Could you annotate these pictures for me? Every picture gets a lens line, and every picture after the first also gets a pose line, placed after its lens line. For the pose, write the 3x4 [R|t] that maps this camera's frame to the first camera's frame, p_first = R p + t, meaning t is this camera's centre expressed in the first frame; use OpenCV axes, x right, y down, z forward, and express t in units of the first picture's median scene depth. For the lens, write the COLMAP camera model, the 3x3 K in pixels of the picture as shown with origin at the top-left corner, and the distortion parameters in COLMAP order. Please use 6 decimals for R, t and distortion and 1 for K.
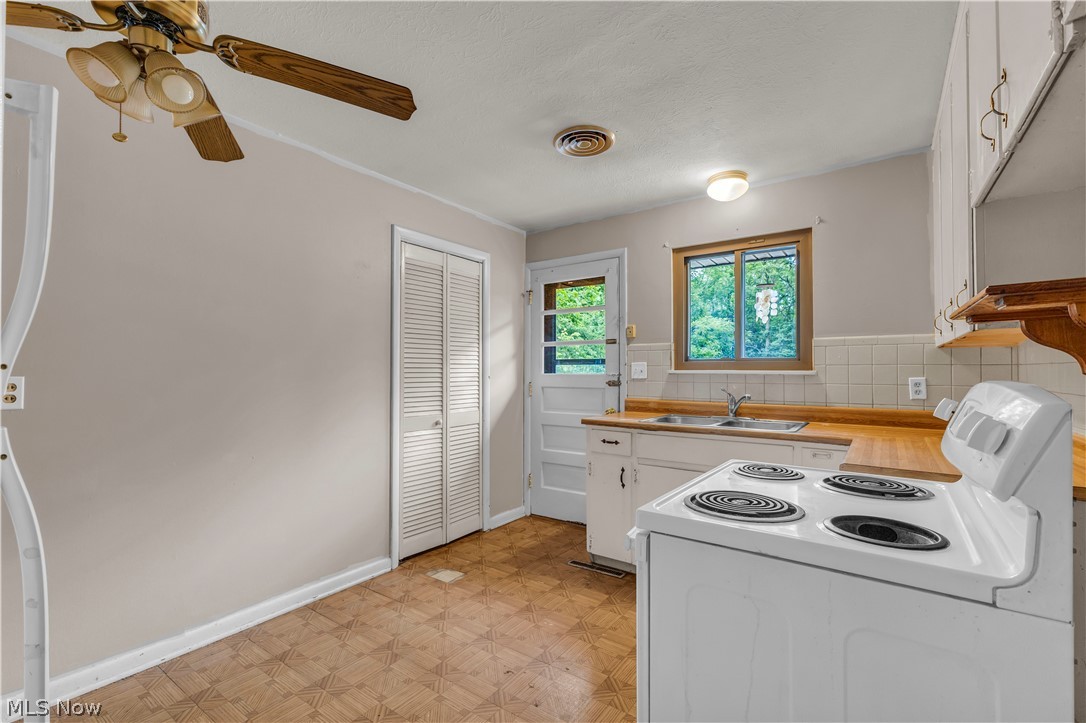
lens RADIAL K [[483.6, 0, 543.1], [0, 483.6, 367.5], [0, 0, 1]] dist [0.010280, -0.001949]
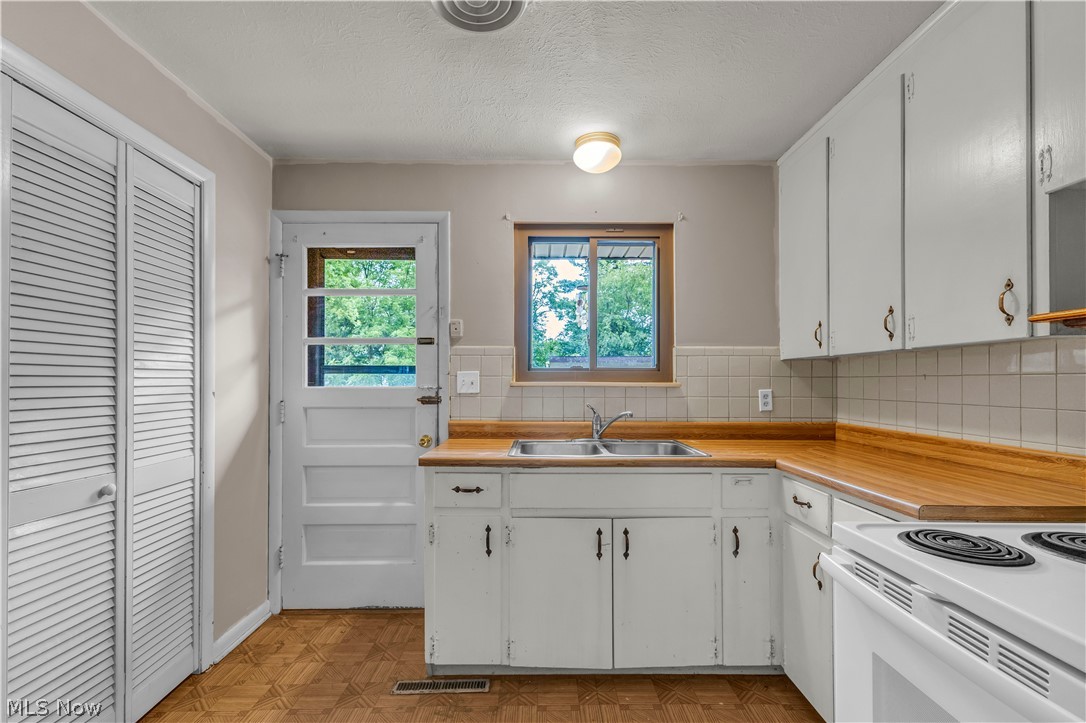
lens RADIAL K [[483.6, 0, 543.7], [0, 483.6, 382.3], [0, 0, 1]] dist [0.010280, -0.001949]
pose [[0.809719, 0.000515, 0.586818, -0.145322], [-0.004211, 0.999979, 0.004932, 0.002434], [-0.586803, -0.006465, 0.809704, 0.350625]]
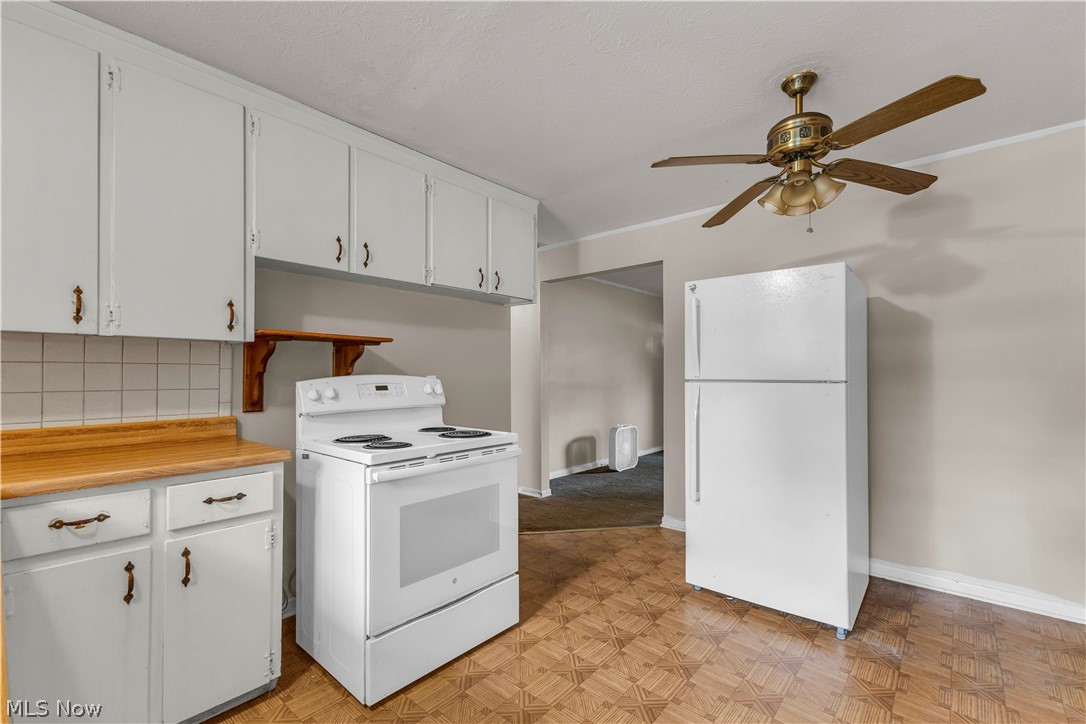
lens RADIAL K [[483.6, 0, 535.7], [0, 483.6, 370.1], [0, 0, 1]] dist [0.010280, -0.001949]
pose [[-0.994277, 0.002891, 0.106797, -0.039379], [0.001725, 0.999938, -0.011011, 0.010524], [-0.106822, -0.010764, -0.994220, 0.982020]]
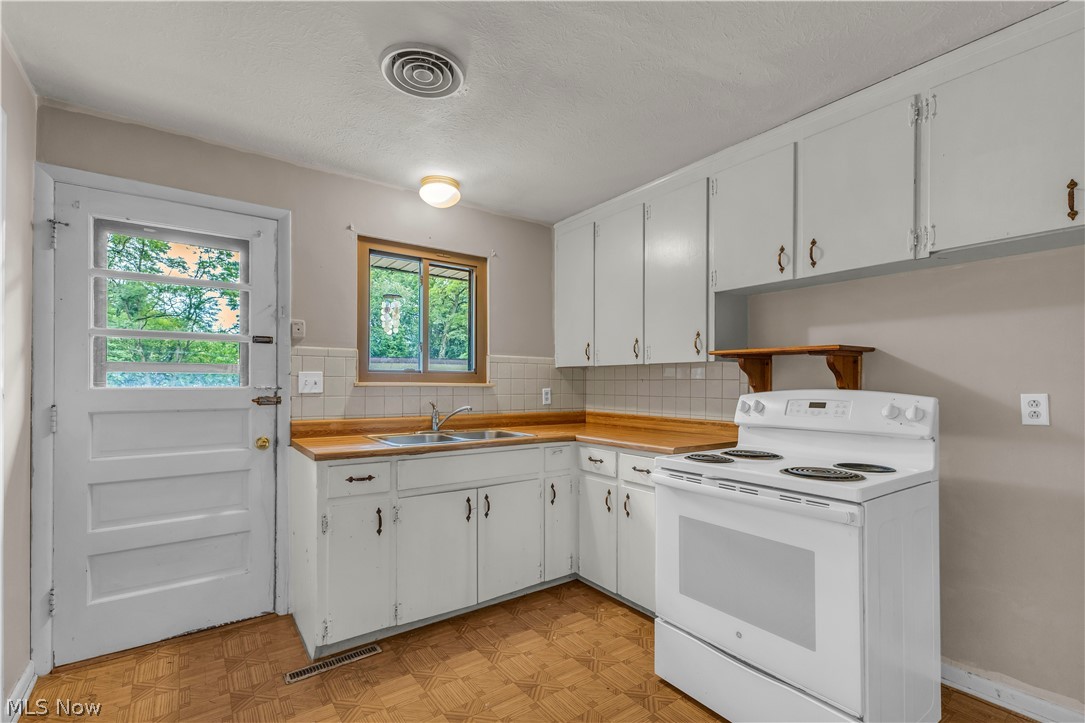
lens RADIAL K [[483.2, 0, 546.1], [0, 483.2, 385.7], [0, 0, 1]] dist [0.010280, -0.001949]
pose [[0.313449, -0.001931, 0.949603, -0.414496], [-0.009155, 0.999945, 0.005055, 0.004281], [-0.949561, -0.010278, 0.313414, 0.435687]]
